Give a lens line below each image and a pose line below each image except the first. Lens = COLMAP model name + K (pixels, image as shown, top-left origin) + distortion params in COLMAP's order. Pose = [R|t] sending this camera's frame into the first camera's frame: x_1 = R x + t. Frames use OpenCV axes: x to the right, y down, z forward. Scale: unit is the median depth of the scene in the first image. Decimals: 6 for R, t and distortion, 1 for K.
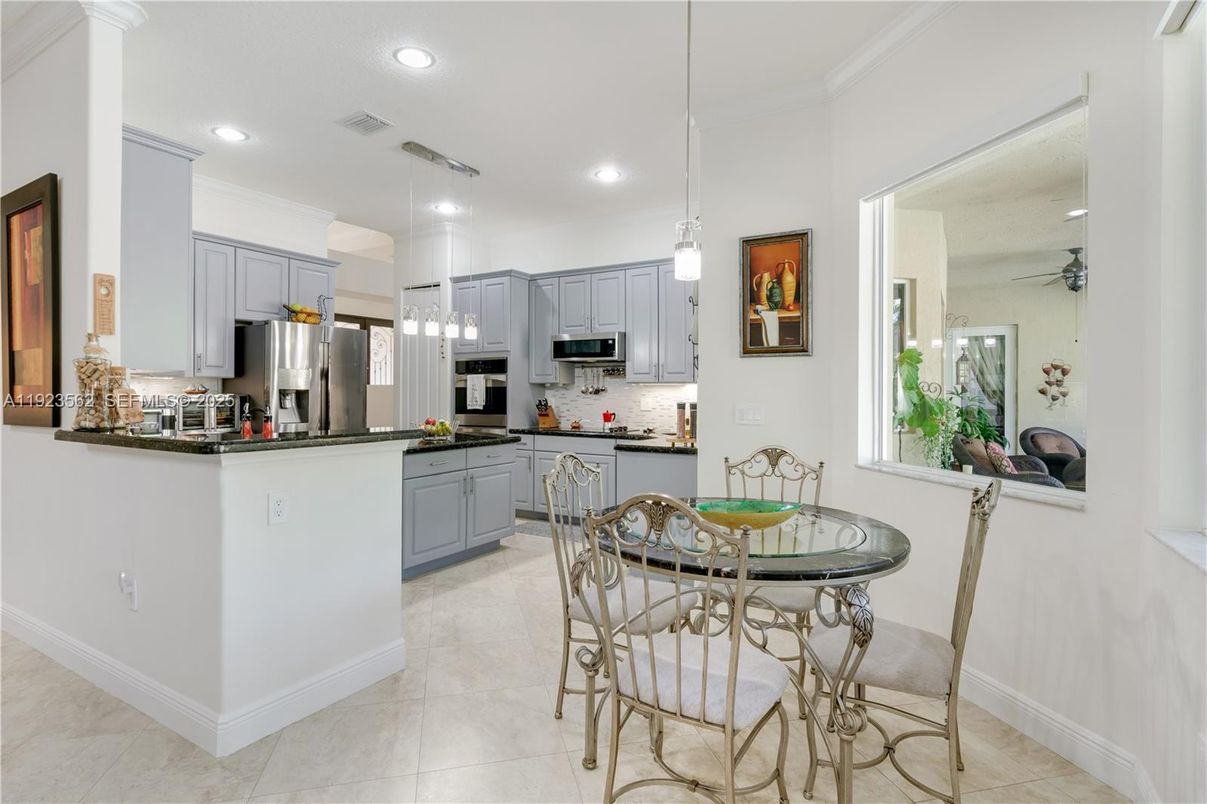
lens RADIAL K [[598.3, 0, 602.3], [0, 598.3, 391.5], [0, 0, 1]] dist [0.002919, -0.000338]
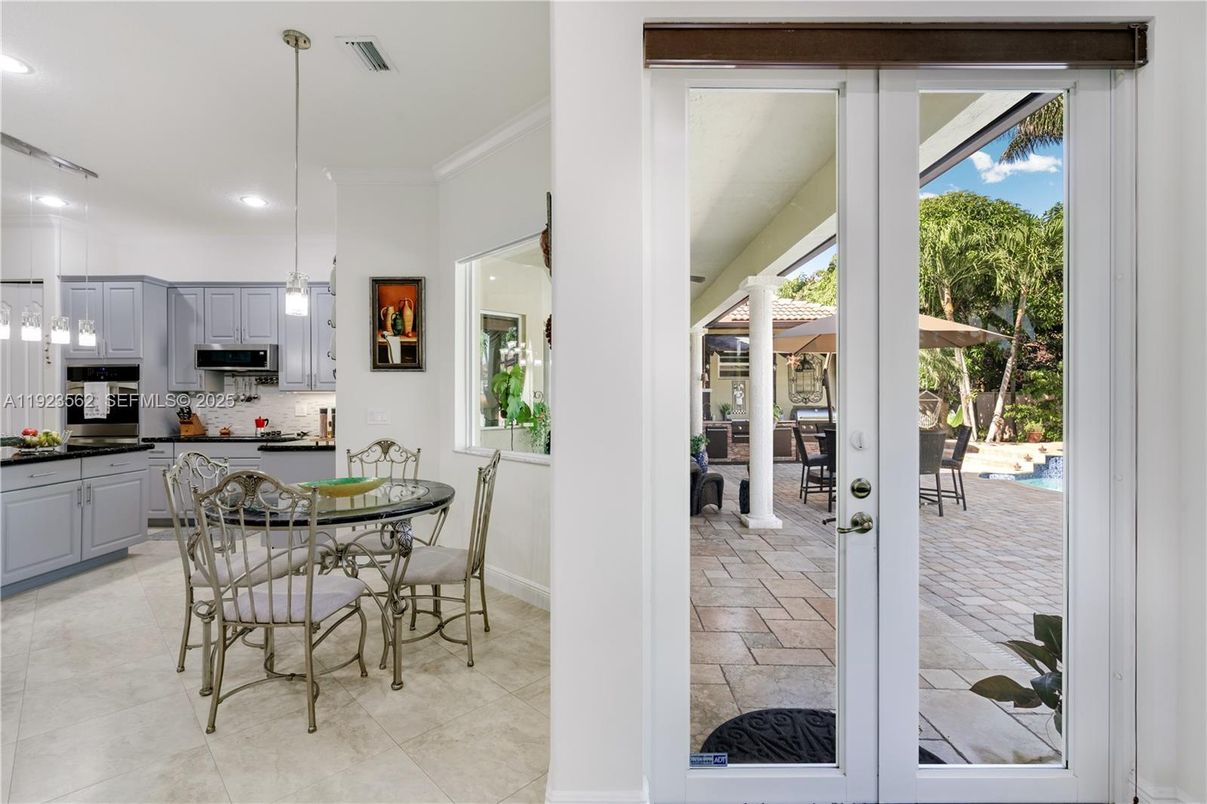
lens RADIAL K [[549.0, 0, 603.4], [0, 549.0, 398.5], [0, 0, 1]] dist [0.001813, 0.000436]
pose [[0.864194, -0.005241, 0.503132, 0.061261], [0.004750, 0.999986, 0.002258, -0.000421], [-0.503137, 0.000438, 0.864207, -0.216330]]
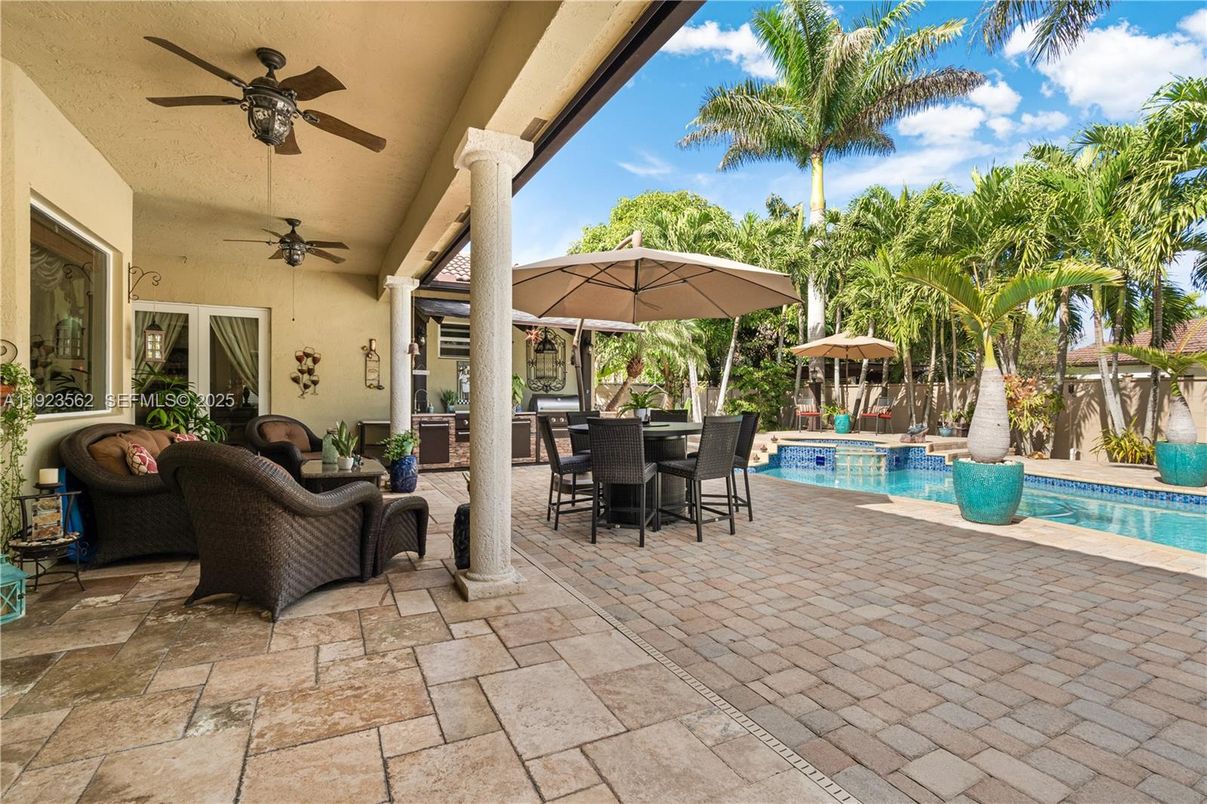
lens RADIAL K [[549.0, 0, 598.4], [0, 549.0, 398.9], [0, 0, 1]] dist [0.001813, 0.000436]
pose [[0.545489, -0.002956, 0.838113, 0.512467], [-0.002851, 0.999981, 0.005383, 0.049538], [-0.838113, -0.005326, 0.545470, 0.211278]]
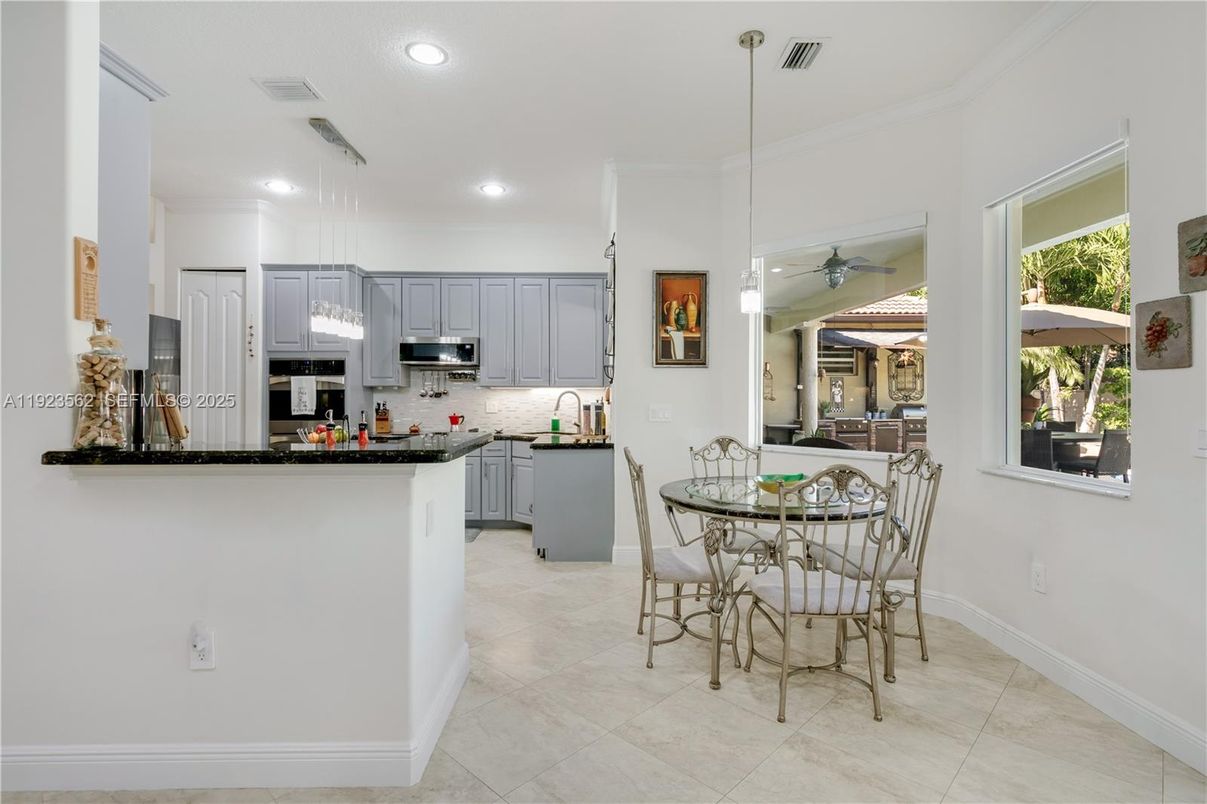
lens RADIAL K [[598.3, 0, 581.2], [0, 598.3, 389.3], [0, 0, 1]] dist [0.002919, -0.000338]
pose [[0.849590, 0.003161, 0.527435, -0.469947], [0.000772, 0.999974, -0.007236, -0.002553], [-0.527444, 0.006555, 0.849565, 0.028131]]
